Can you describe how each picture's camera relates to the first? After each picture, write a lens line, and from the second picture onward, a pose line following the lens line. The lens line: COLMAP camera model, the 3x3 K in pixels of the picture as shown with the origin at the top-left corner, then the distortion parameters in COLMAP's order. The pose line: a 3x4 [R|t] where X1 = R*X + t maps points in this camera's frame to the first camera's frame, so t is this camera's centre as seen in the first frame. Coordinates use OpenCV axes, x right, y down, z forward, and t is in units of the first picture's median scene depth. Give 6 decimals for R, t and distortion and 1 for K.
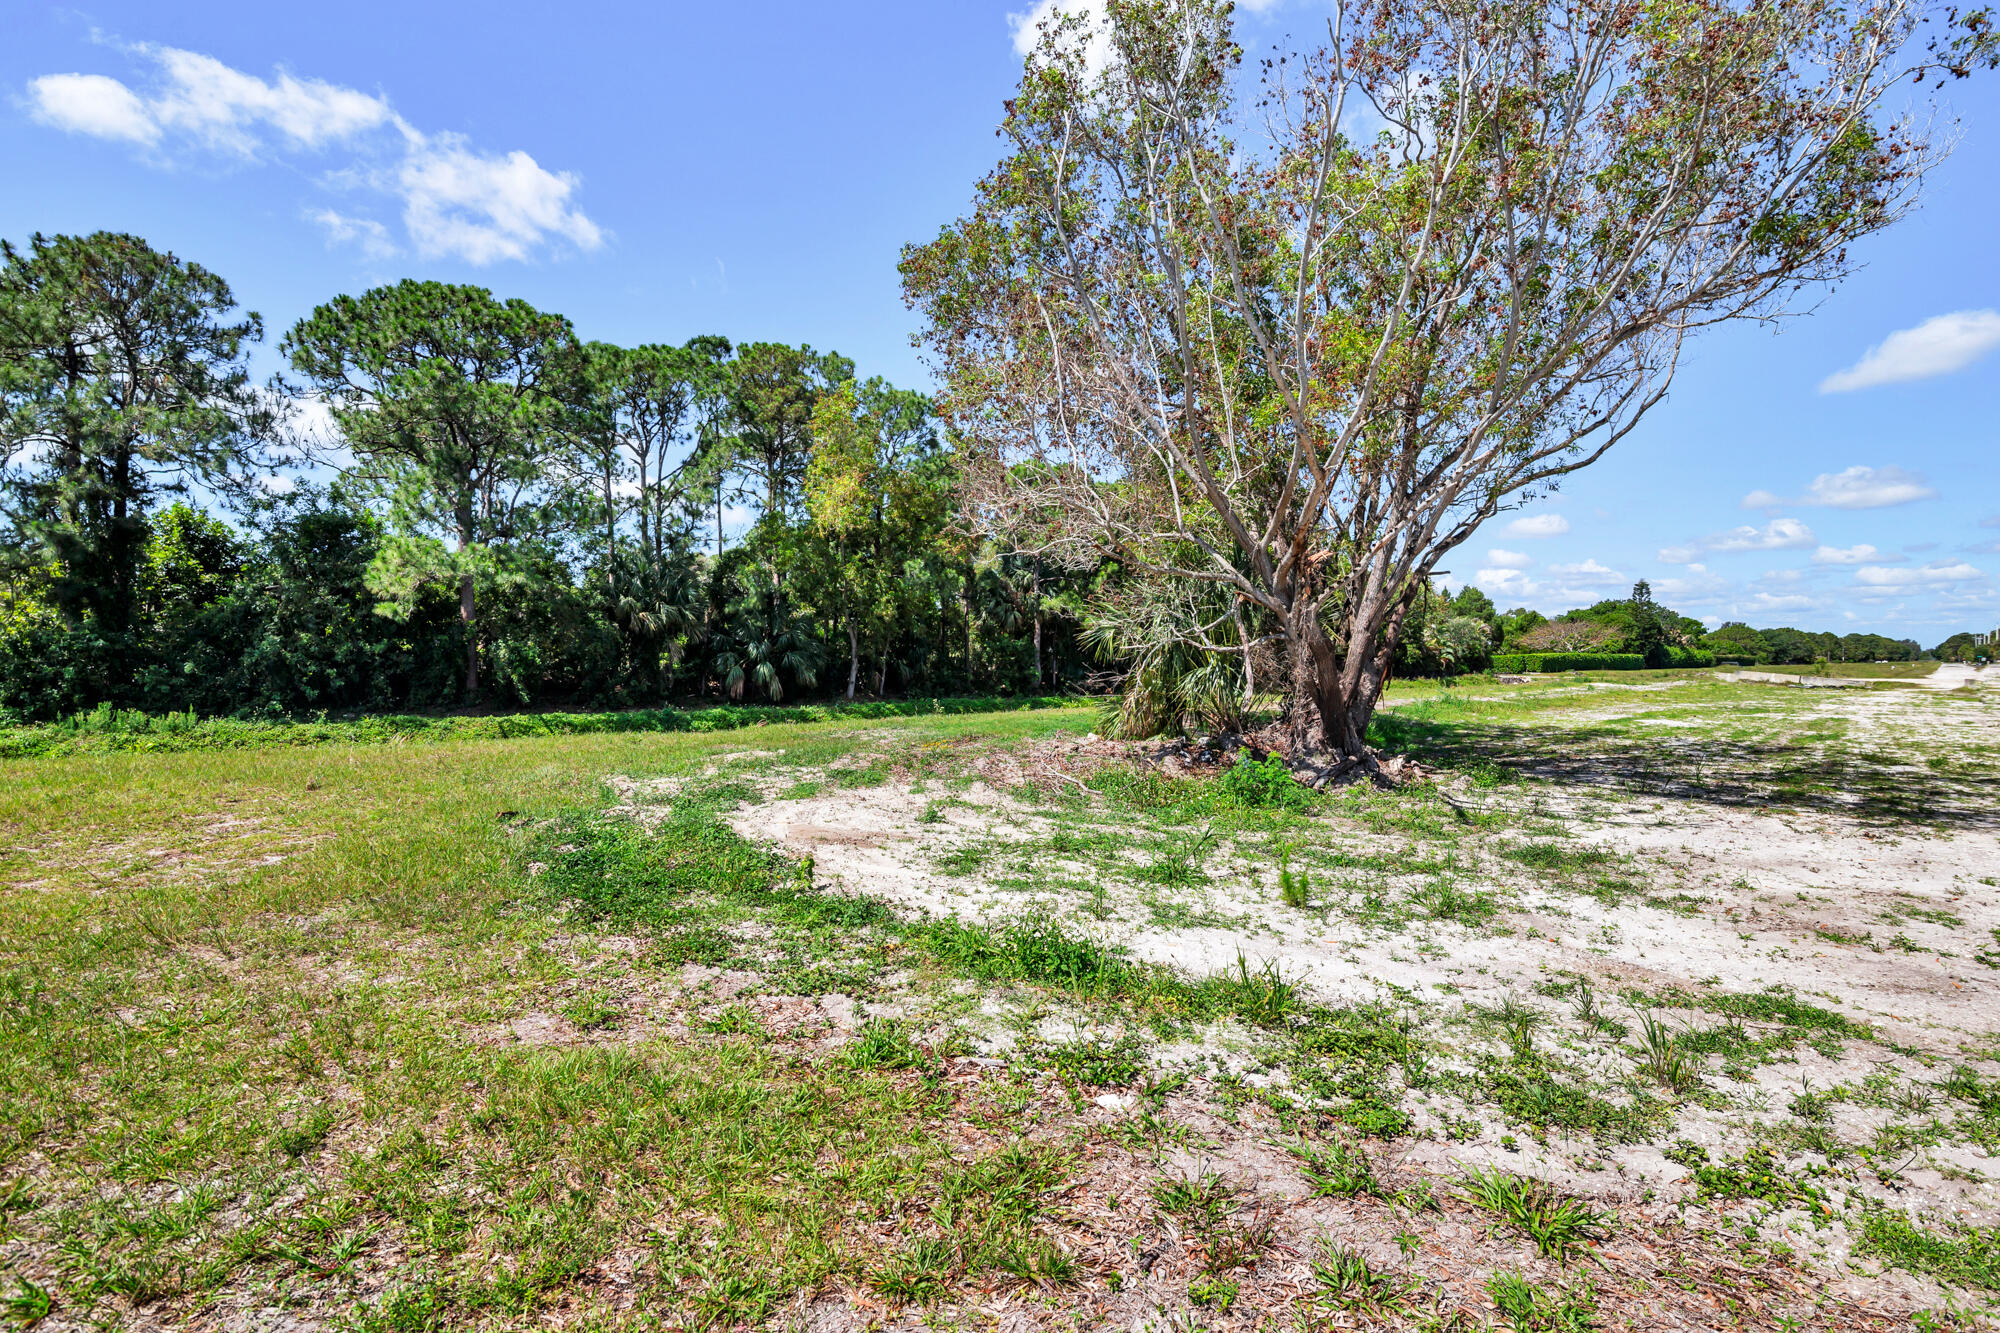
lens RADIAL K [[923.7, 0, 1004.1], [0, 923.7, 665.1], [0, 0, 1]] dist [-0.016128, 0.000143]
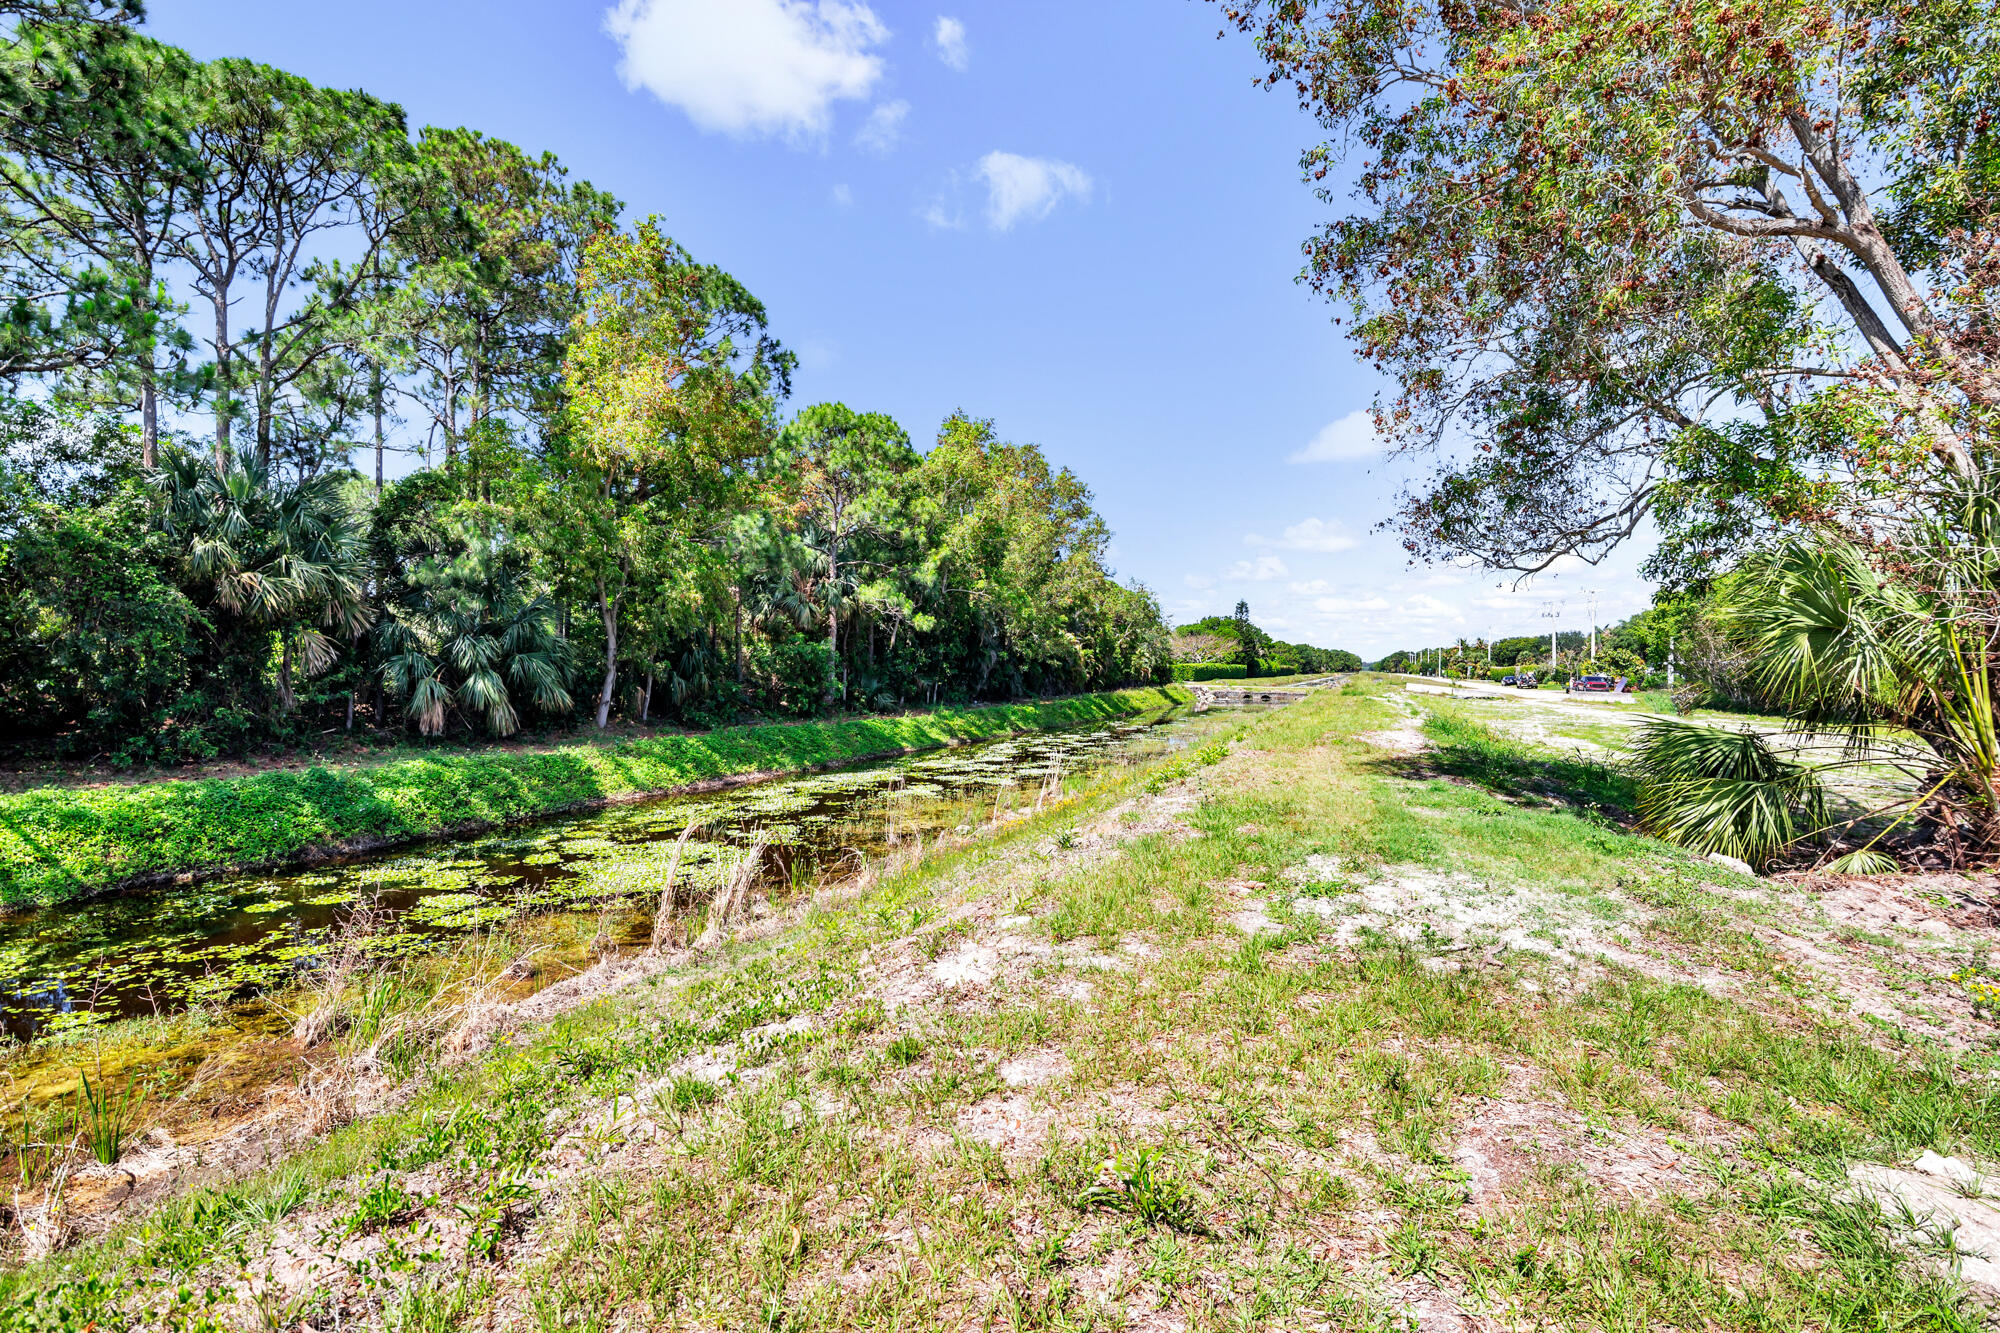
lens RADIAL K [[923.7, 0, 1004.1], [0, 923.7, 665.1], [0, 0, 1]] dist [-0.016128, 0.000143]
pose [[0.910312, 0.015772, 0.413622, -0.198654], [-0.015431, 0.999872, -0.004164, -0.010267], [-0.413635, -0.002592, 0.910439, 0.337098]]
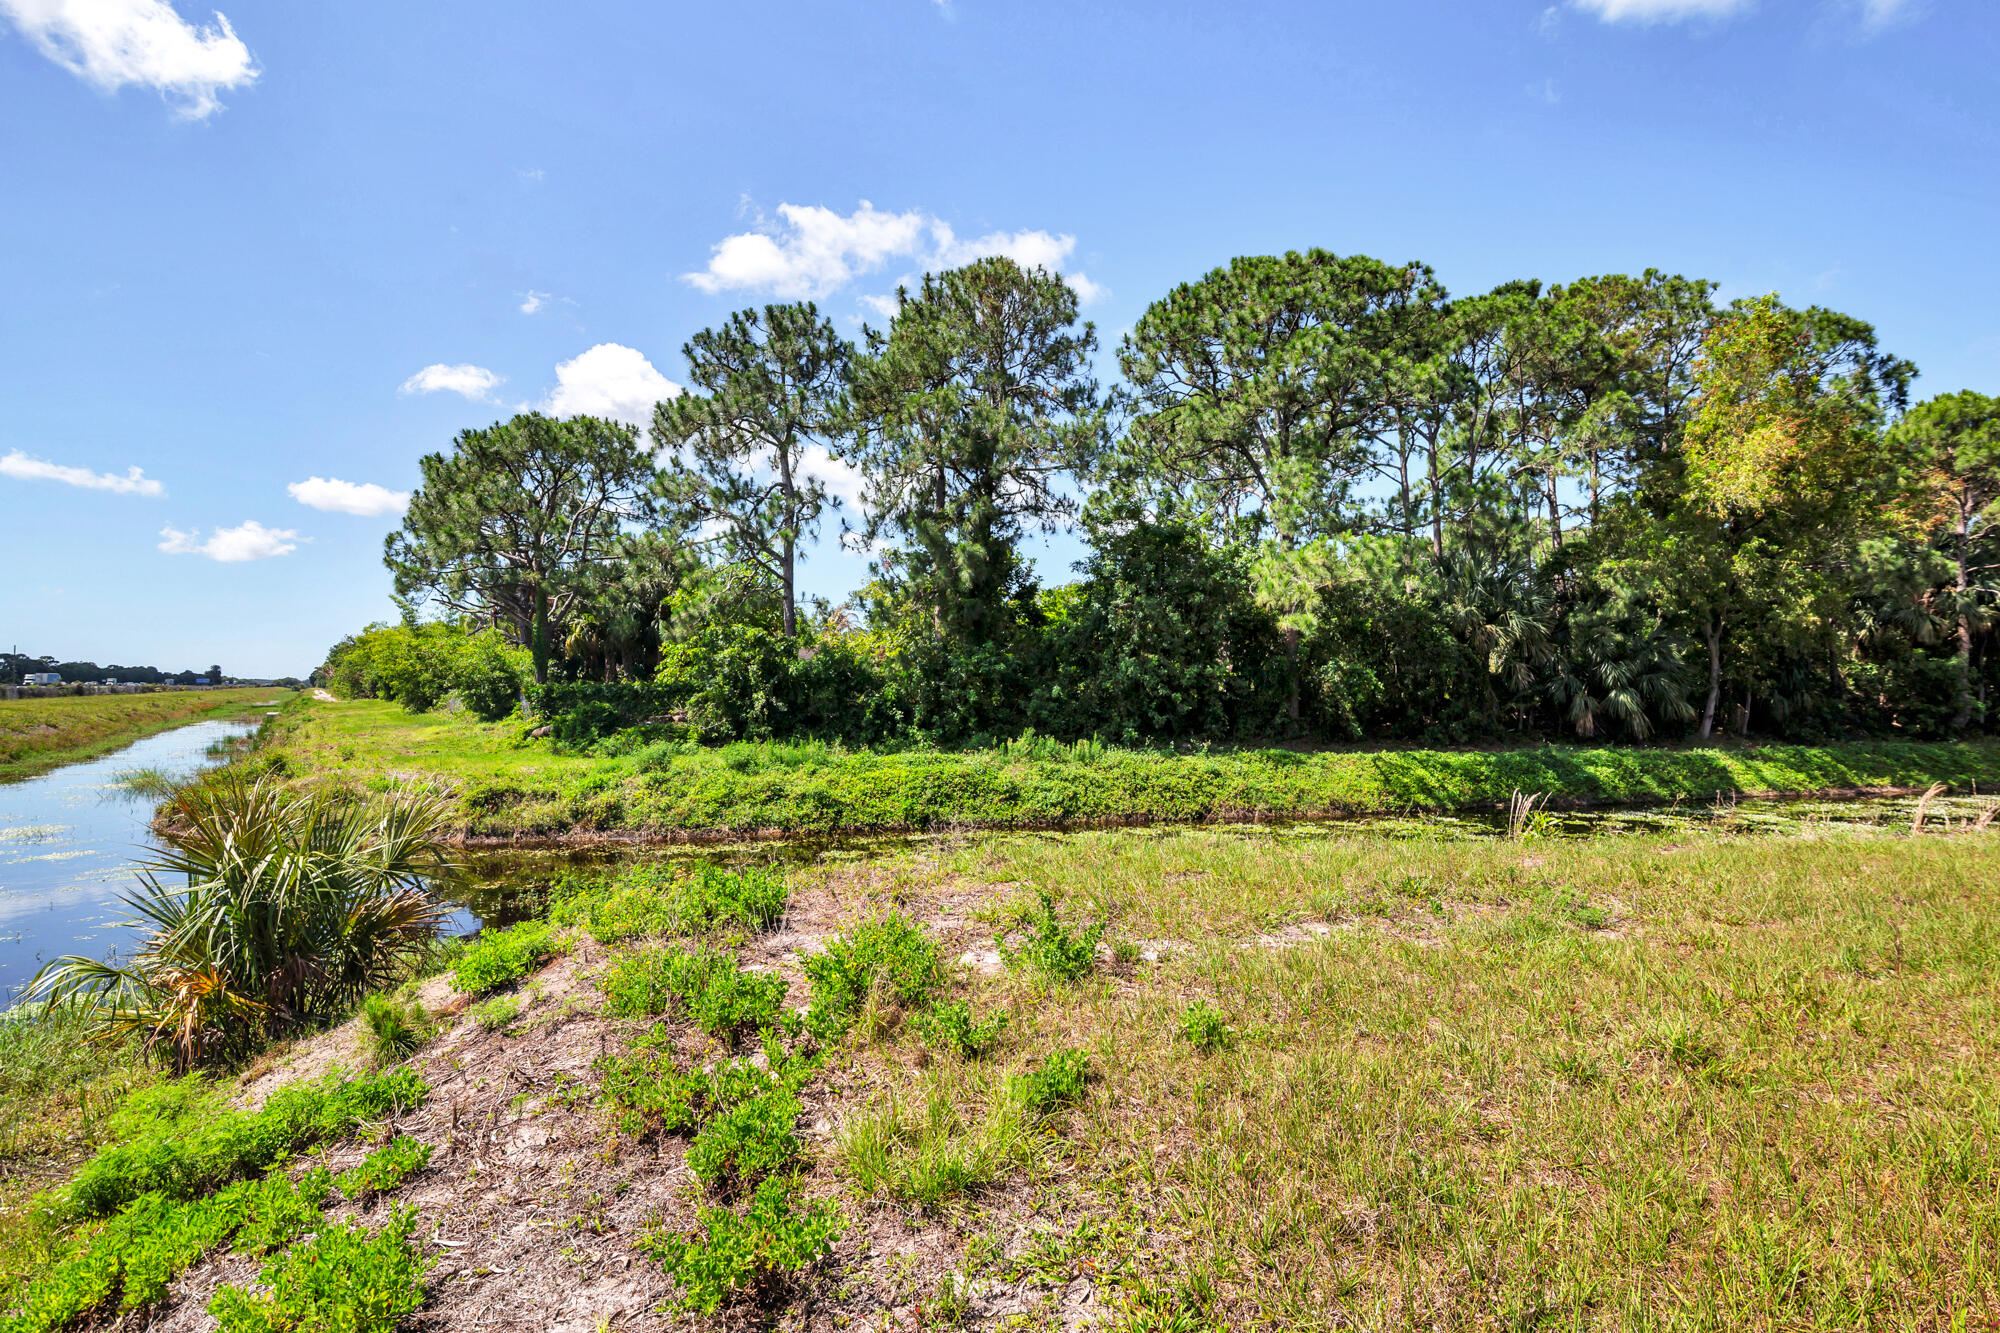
lens RADIAL K [[923.7, 0, 1004.1], [0, 923.7, 665.1], [0, 0, 1]] dist [-0.016128, 0.000143]
pose [[0.863056, -0.002642, -0.505102, -0.314931], [-0.008712, 0.999760, -0.020115, -0.003056], [0.505034, 0.021761, 0.862825, 0.093351]]
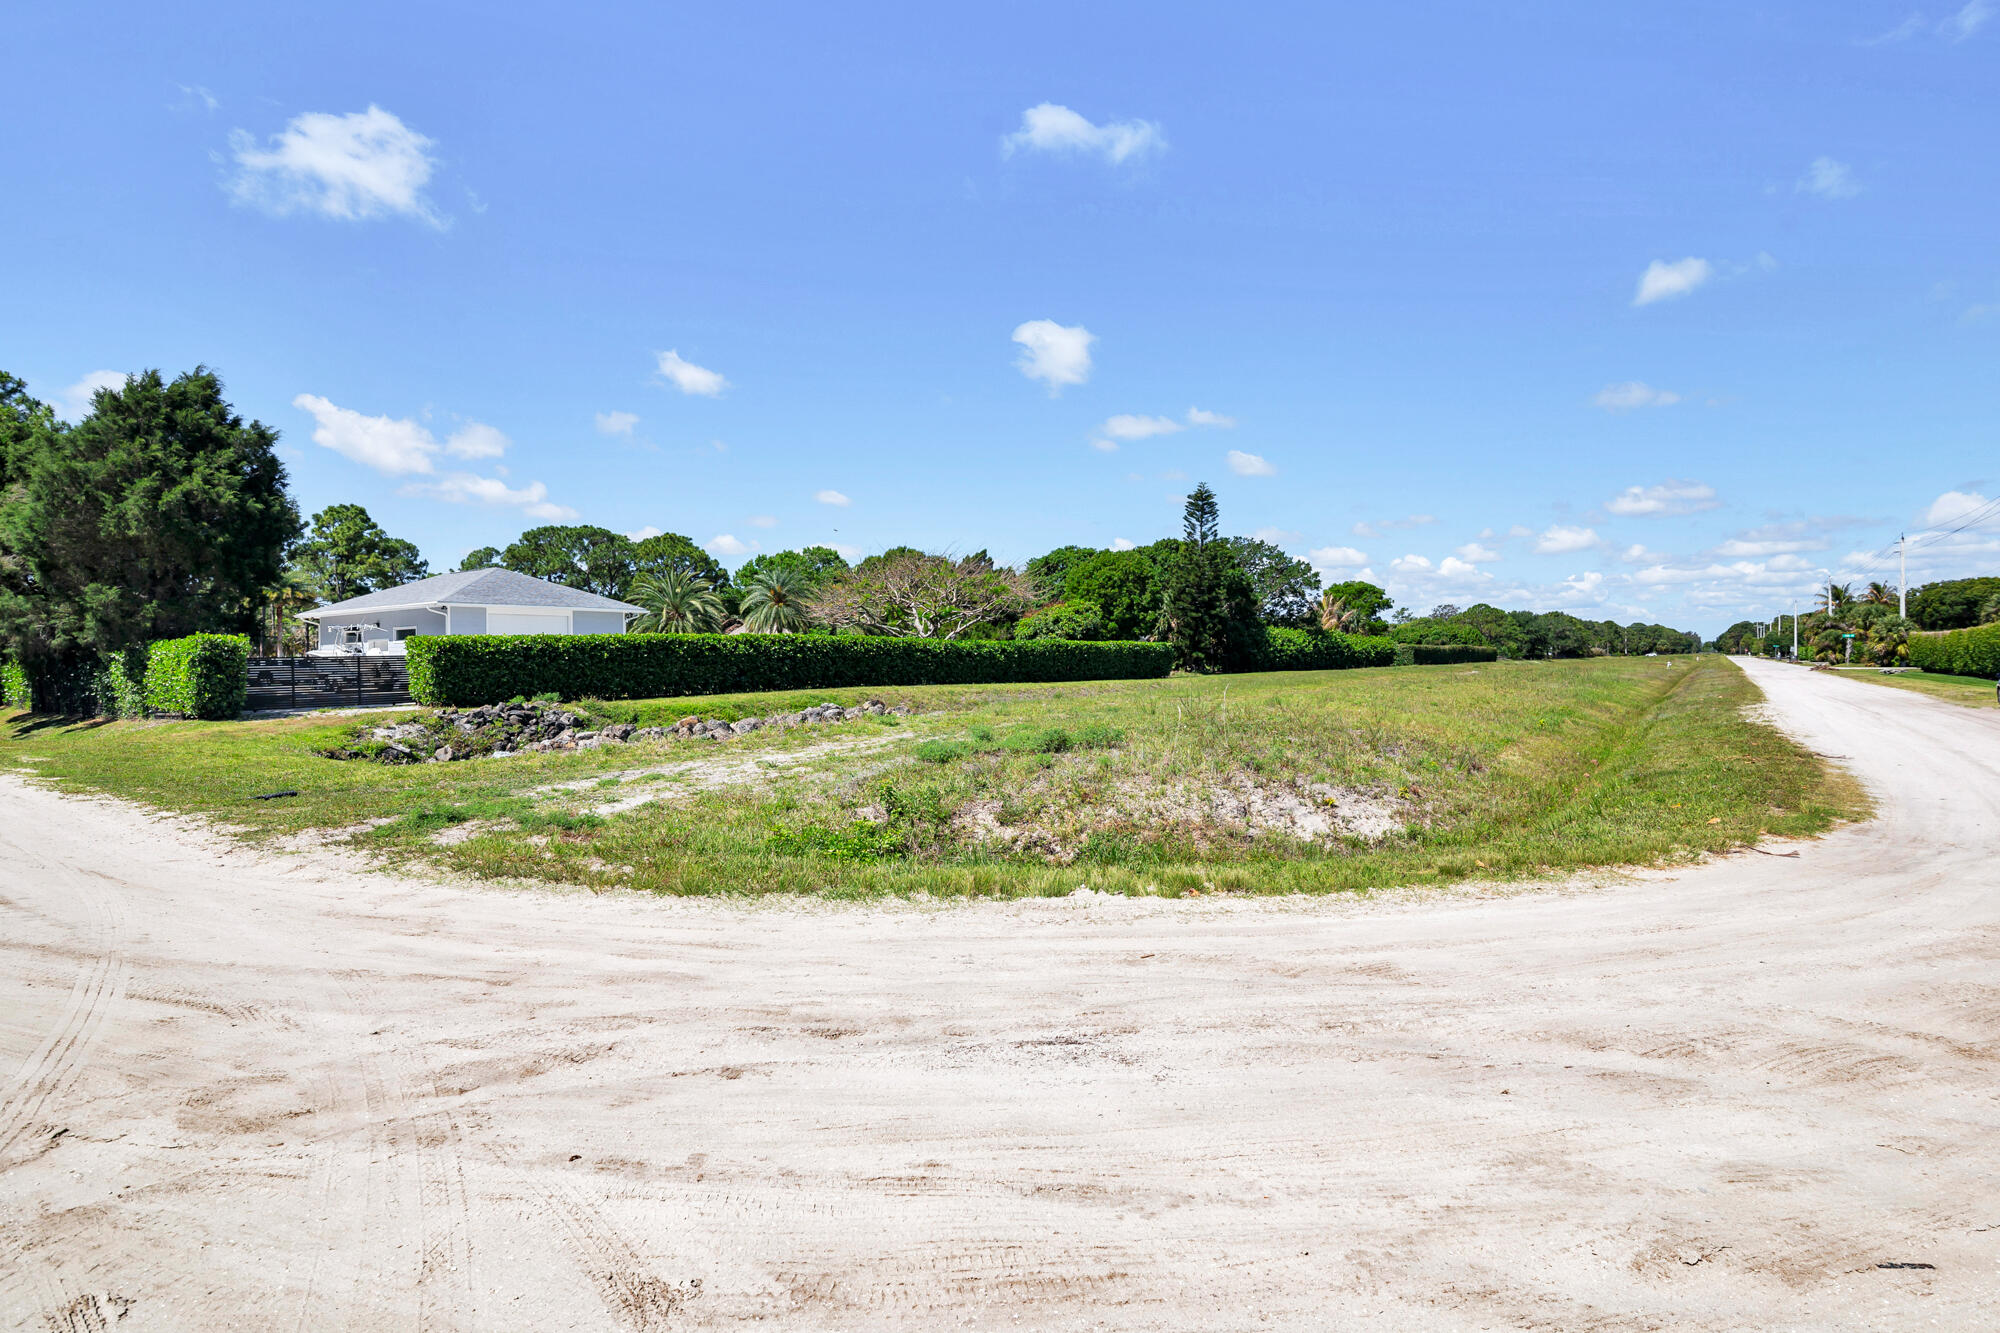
lens RADIAL K [[923.7, 0, 1004.1], [0, 923.7, 665.1], [0, 0, 1]] dist [-0.016128, 0.000143]
pose [[0.990293, -0.004819, 0.138913, 2.204708], [0.004000, 0.999973, 0.006177, -0.013062], [-0.138939, -0.005562, 0.990285, 2.232152]]
